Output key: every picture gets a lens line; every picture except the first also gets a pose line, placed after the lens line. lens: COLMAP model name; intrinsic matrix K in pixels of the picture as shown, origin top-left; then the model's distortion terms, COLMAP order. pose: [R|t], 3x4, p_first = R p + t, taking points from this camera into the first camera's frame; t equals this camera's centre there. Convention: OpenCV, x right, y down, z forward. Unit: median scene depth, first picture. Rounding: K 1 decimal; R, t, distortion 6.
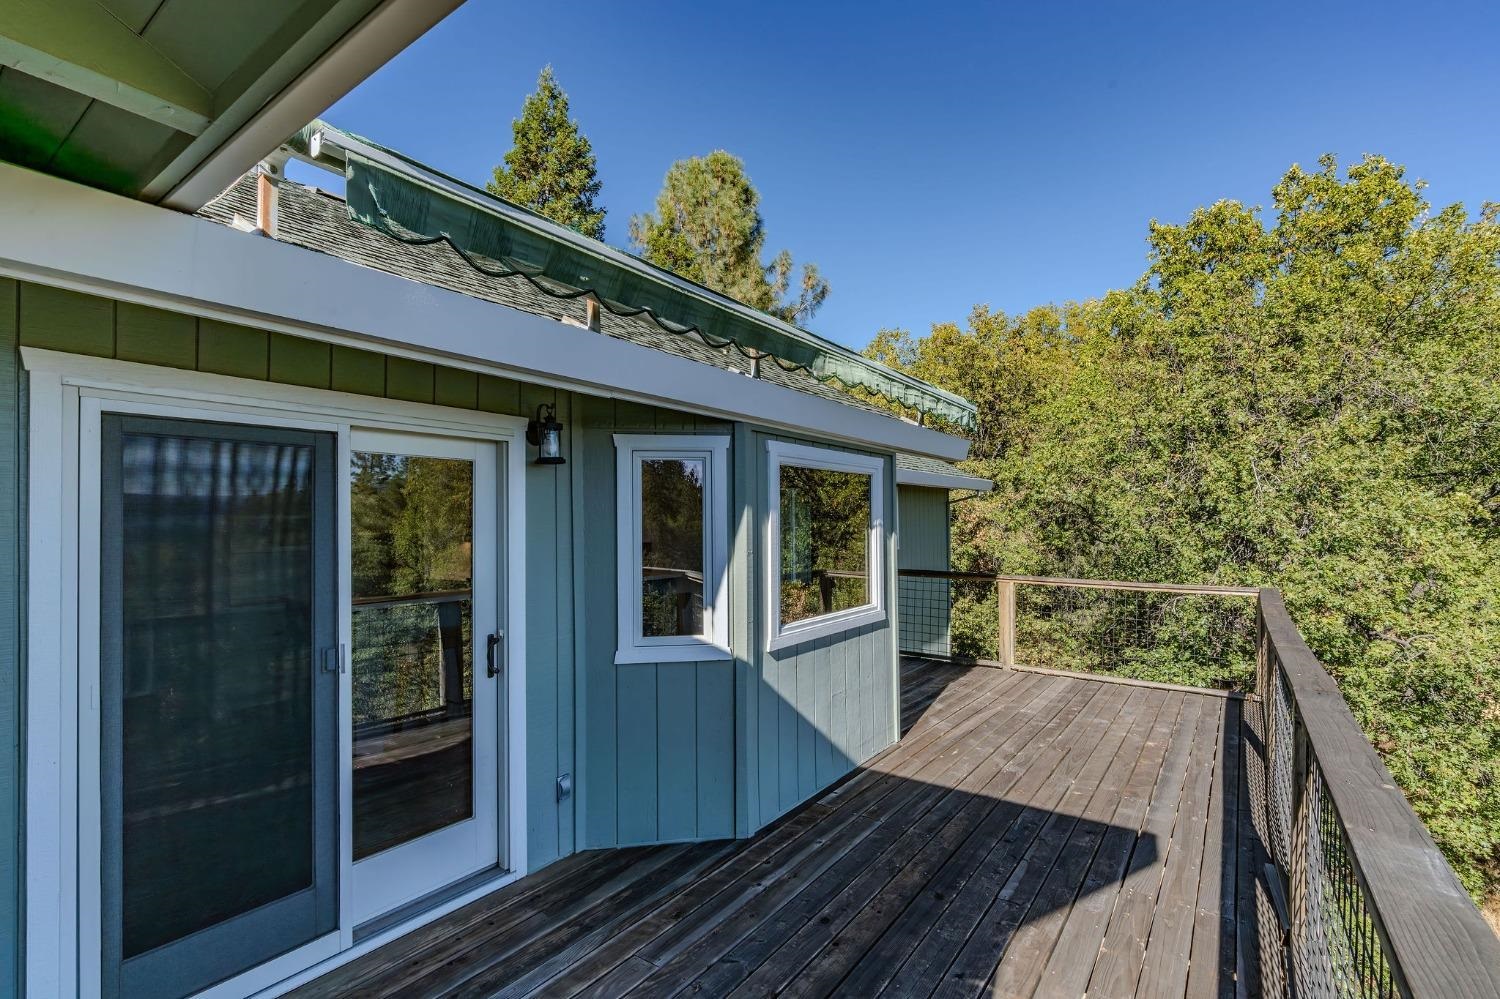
lens RADIAL K [[683.0, 0, 742.4], [0, 683.0, 513.7], [0, 0, 1]] dist [-0.012747, -0.000162]
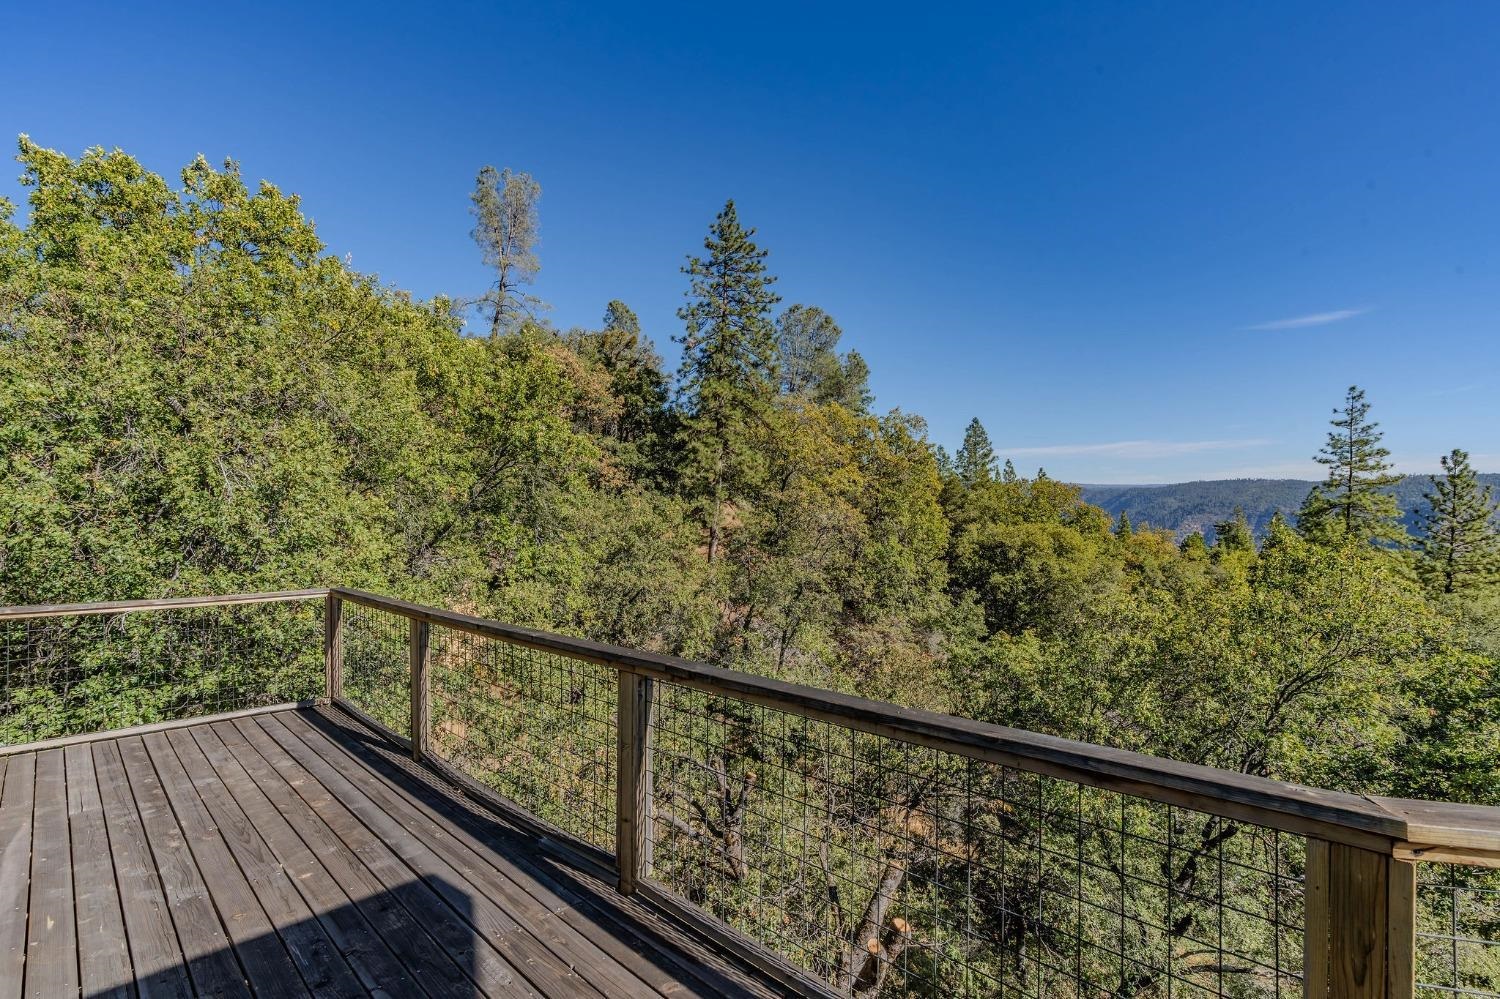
lens RADIAL K [[683.0, 0, 742.4], [0, 683.0, 513.7], [0, 0, 1]] dist [-0.012747, -0.000162]
pose [[0.145211, 0.012613, 0.989320, -0.140392], [-0.009591, 0.999890, -0.011340, 0.012011], [-0.989354, -0.007842, 0.145316, 0.327948]]
